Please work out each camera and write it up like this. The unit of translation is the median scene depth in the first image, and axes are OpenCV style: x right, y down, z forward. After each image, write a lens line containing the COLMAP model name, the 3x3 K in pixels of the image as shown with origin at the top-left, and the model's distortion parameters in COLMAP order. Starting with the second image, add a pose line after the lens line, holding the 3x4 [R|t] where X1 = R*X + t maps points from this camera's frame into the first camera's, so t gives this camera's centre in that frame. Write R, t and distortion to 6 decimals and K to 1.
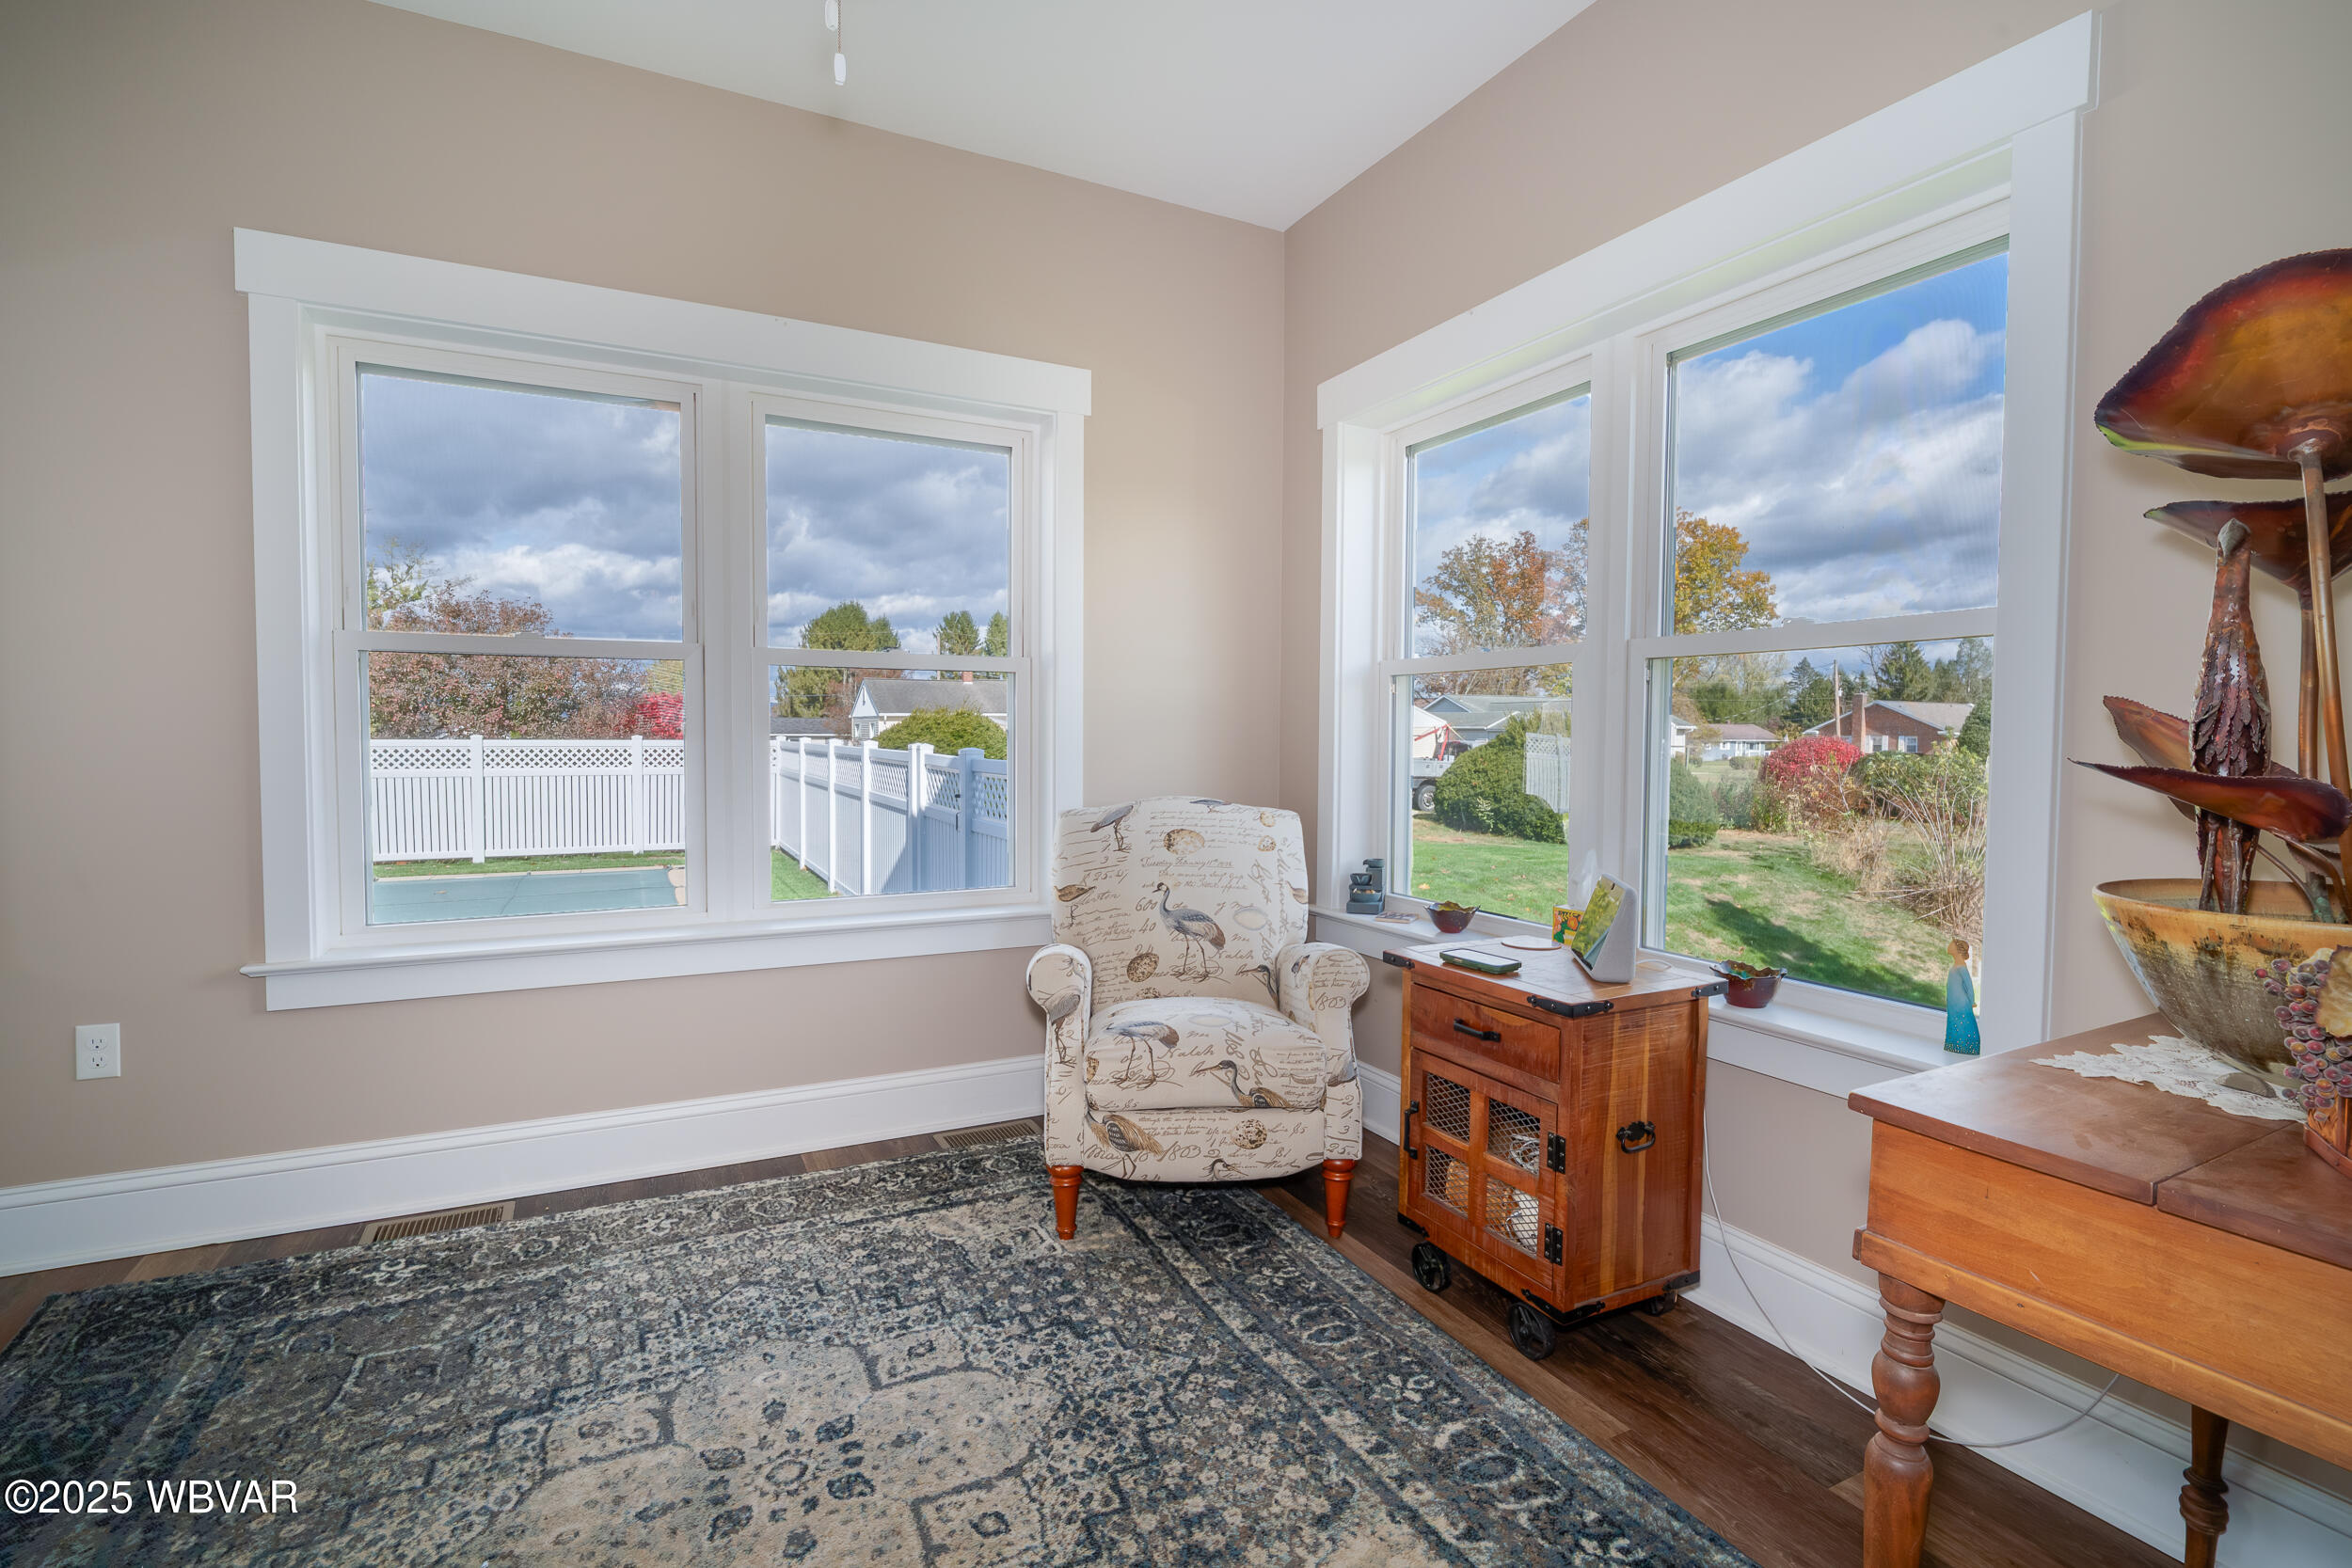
lens RADIAL K [[1096.3, 0, 1178.4], [0, 1096.3, 778.2], [0, 0, 1]] dist [0.000117, -0.000465]
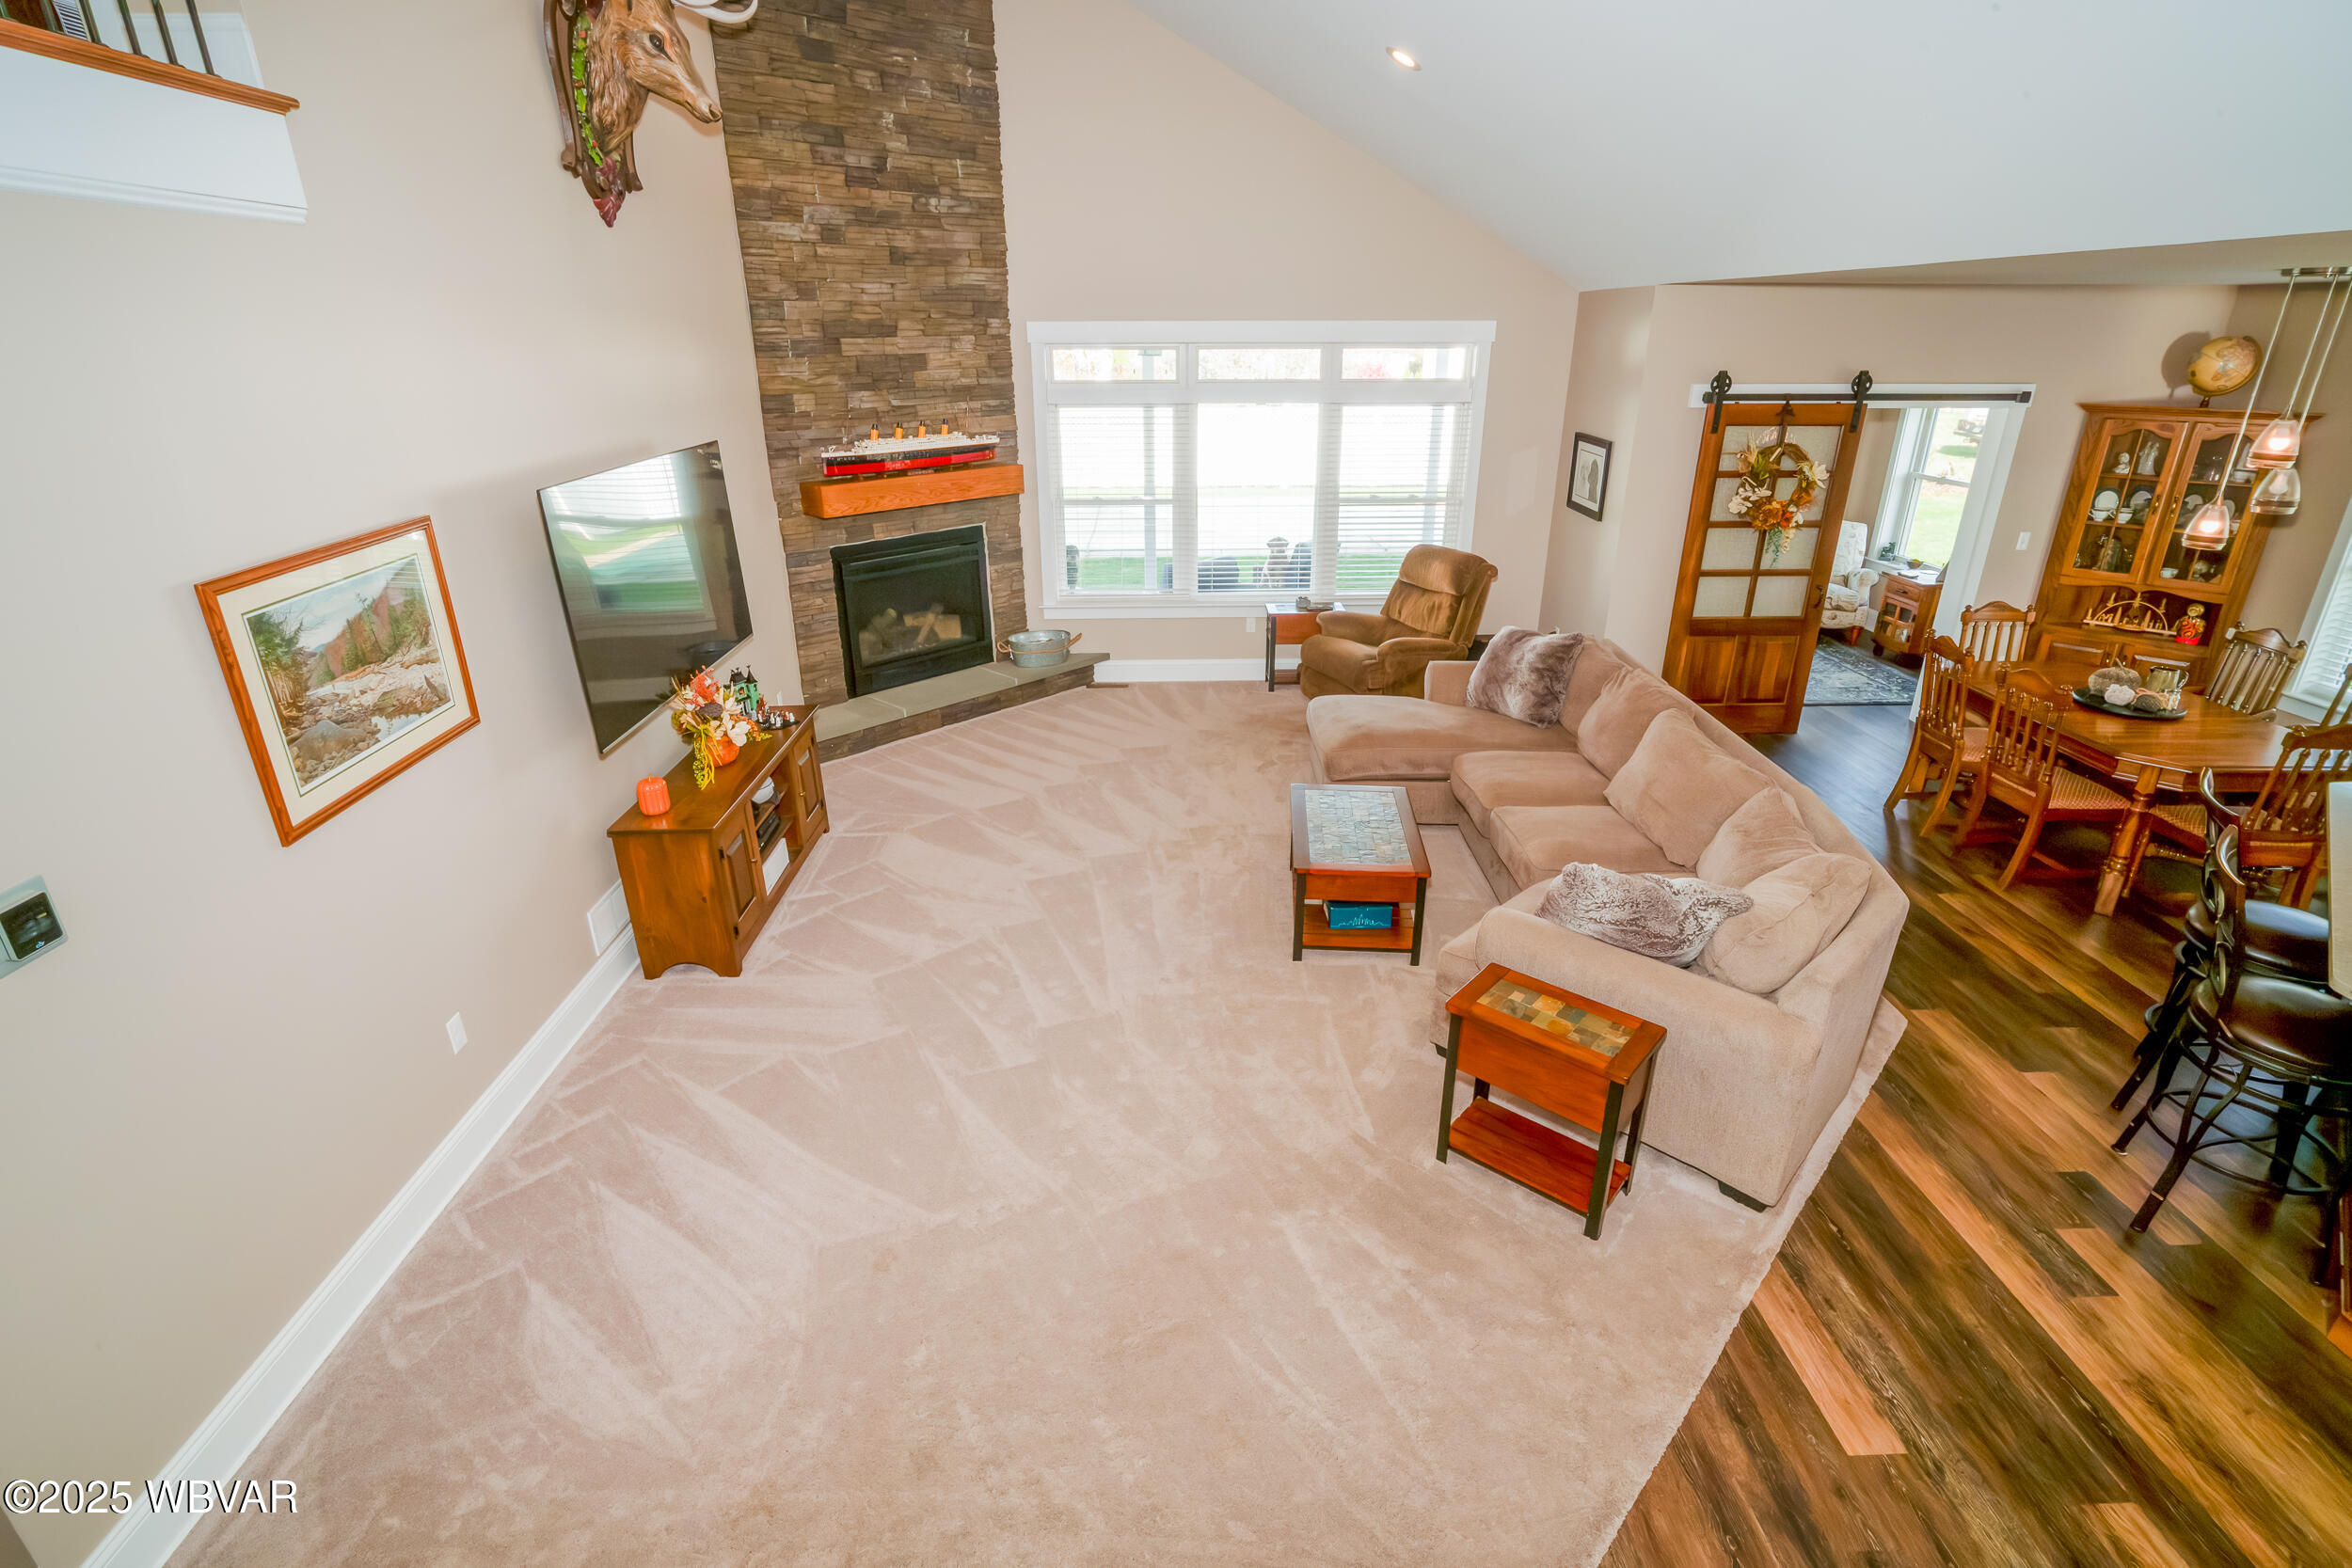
lens RADIAL K [[1108.5, 0, 1183.9], [0, 1108.5, 784.2], [0, 0, 1]] dist [0.001703, -0.007378]
pose [[0.904812, 0.154851, -0.396656, -0.388801], [-0.008828, 0.938152, 0.346110, -0.482226], [0.425719, -0.309663, 0.850219, -3.720868]]
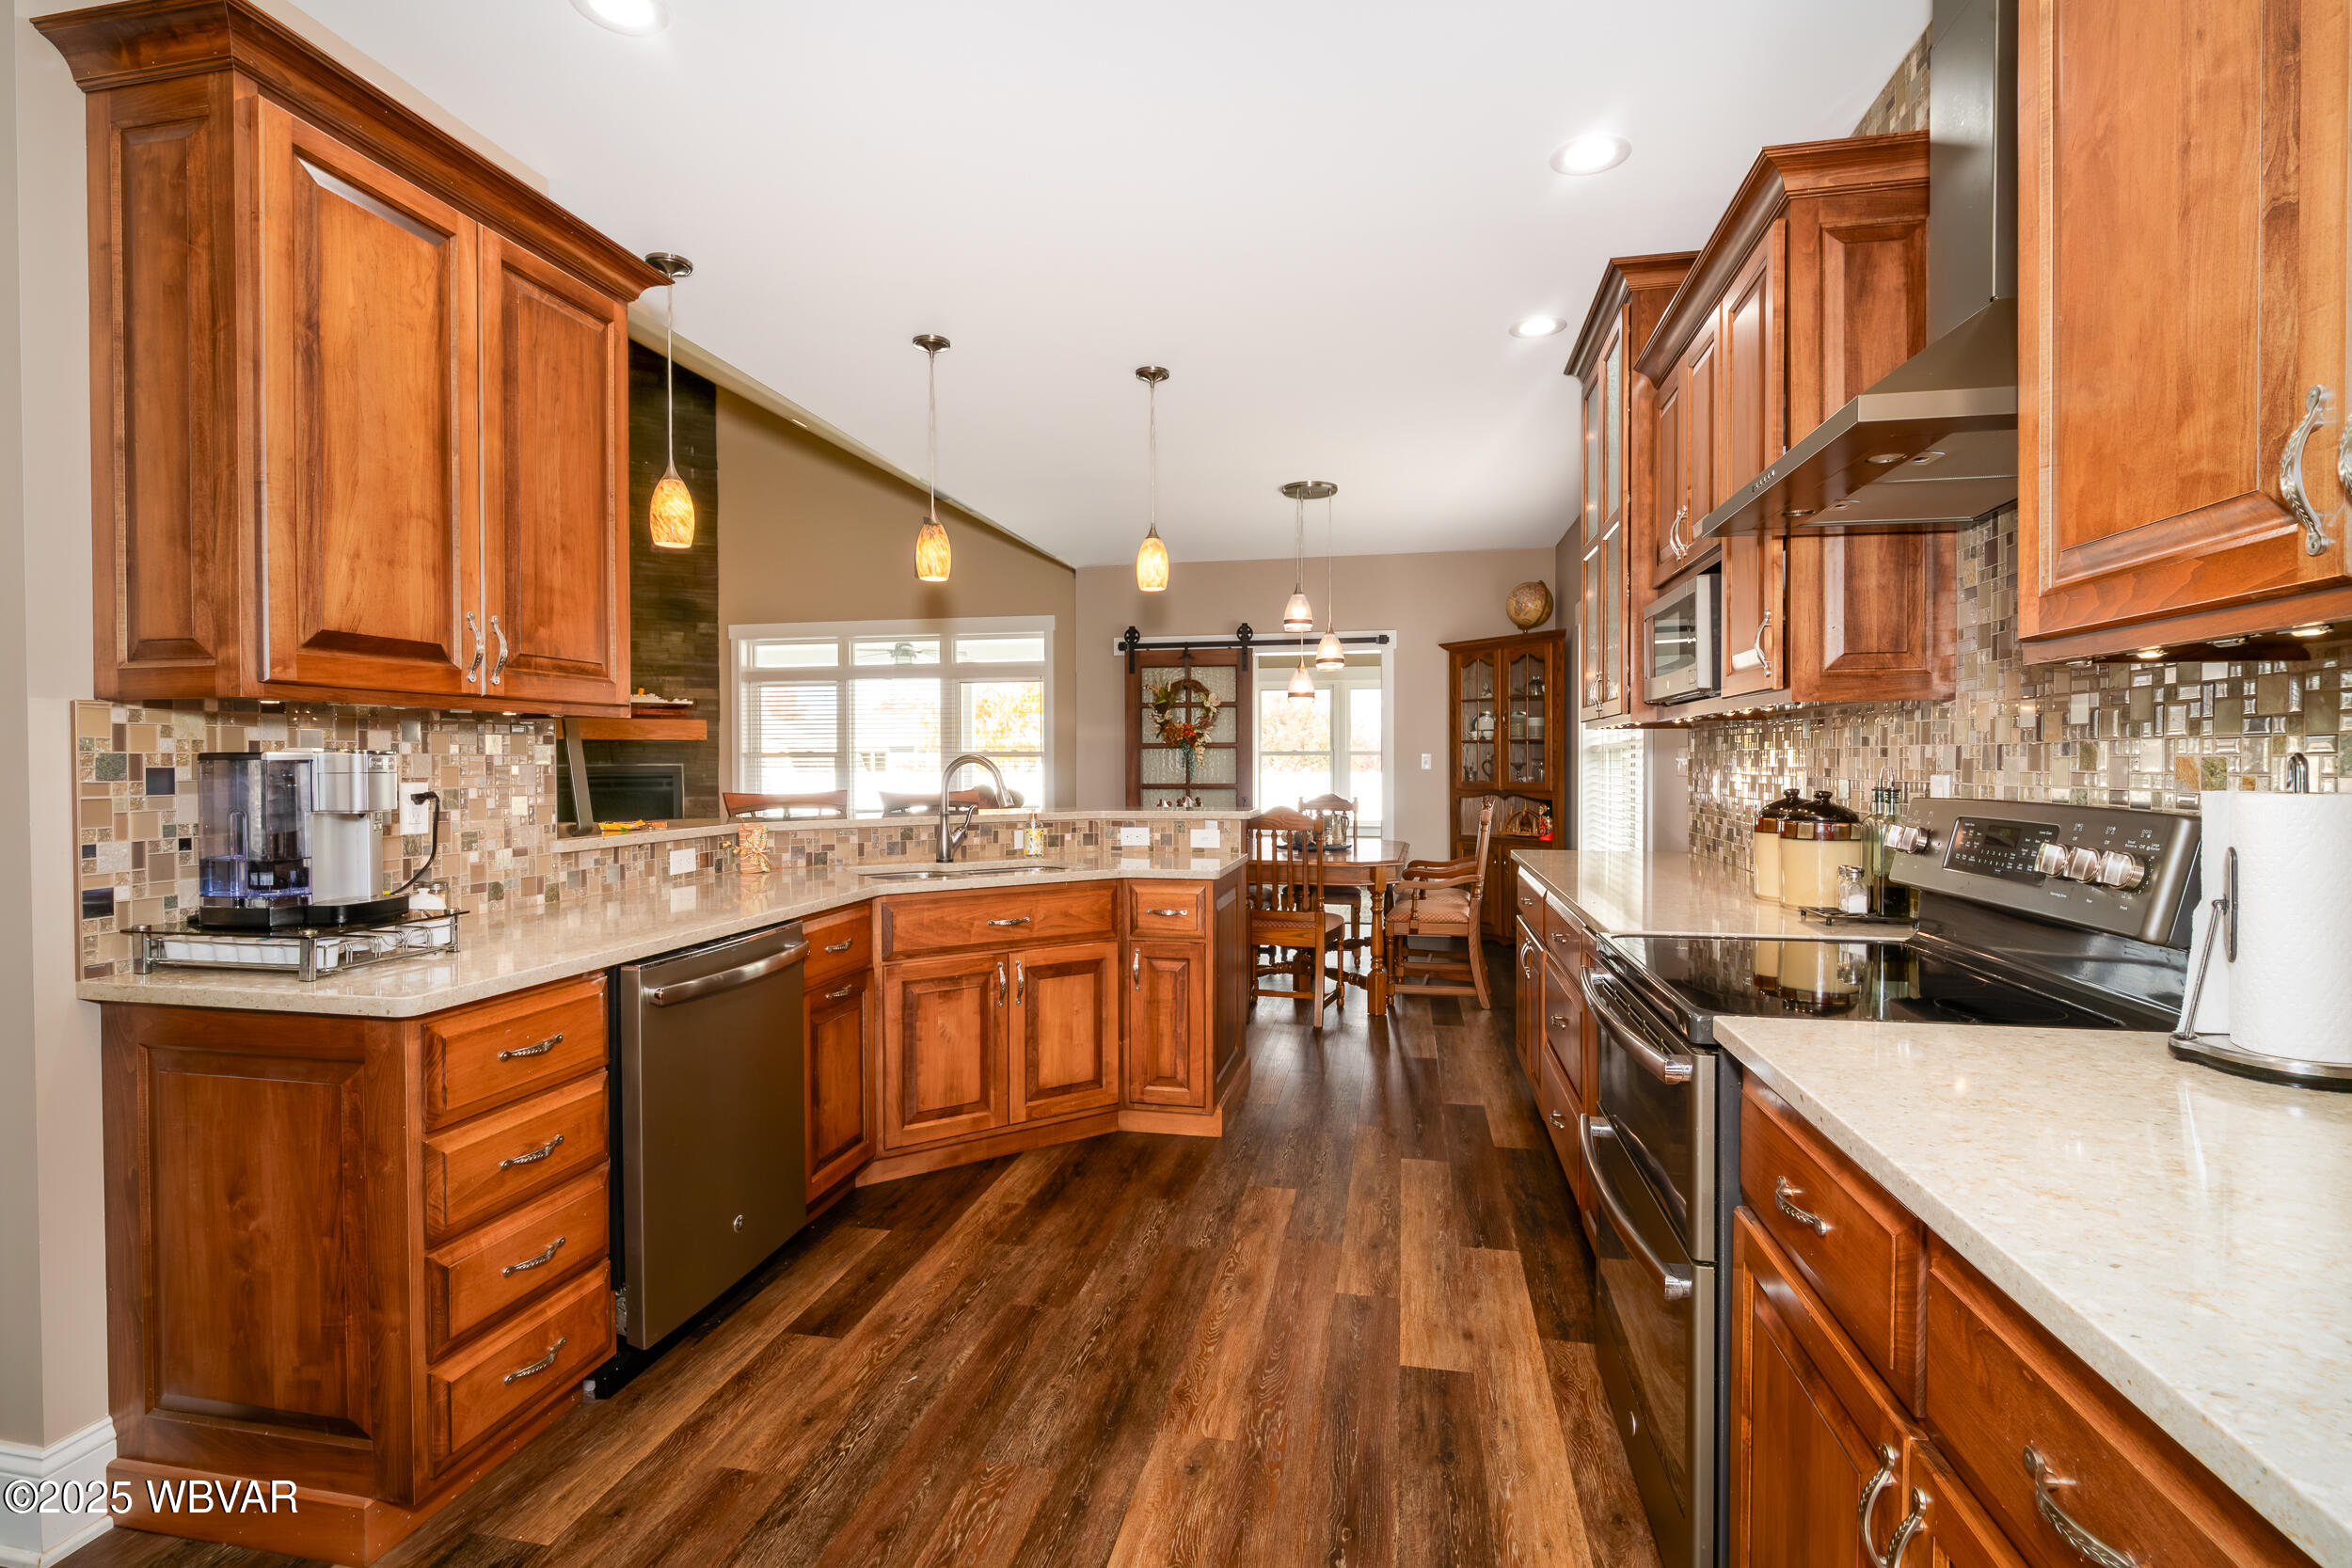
lens RADIAL K [[1096.3, 0, 1178.4], [0, 1096.3, 778.2], [0, 0, 1]] dist [0.000117, -0.000465]
pose [[0.783863, -0.000148, -0.620934, 1.998458], [-0.015403, 0.999688, -0.019683, 0.078375], [0.620743, 0.024993, 0.783615, -3.064636]]
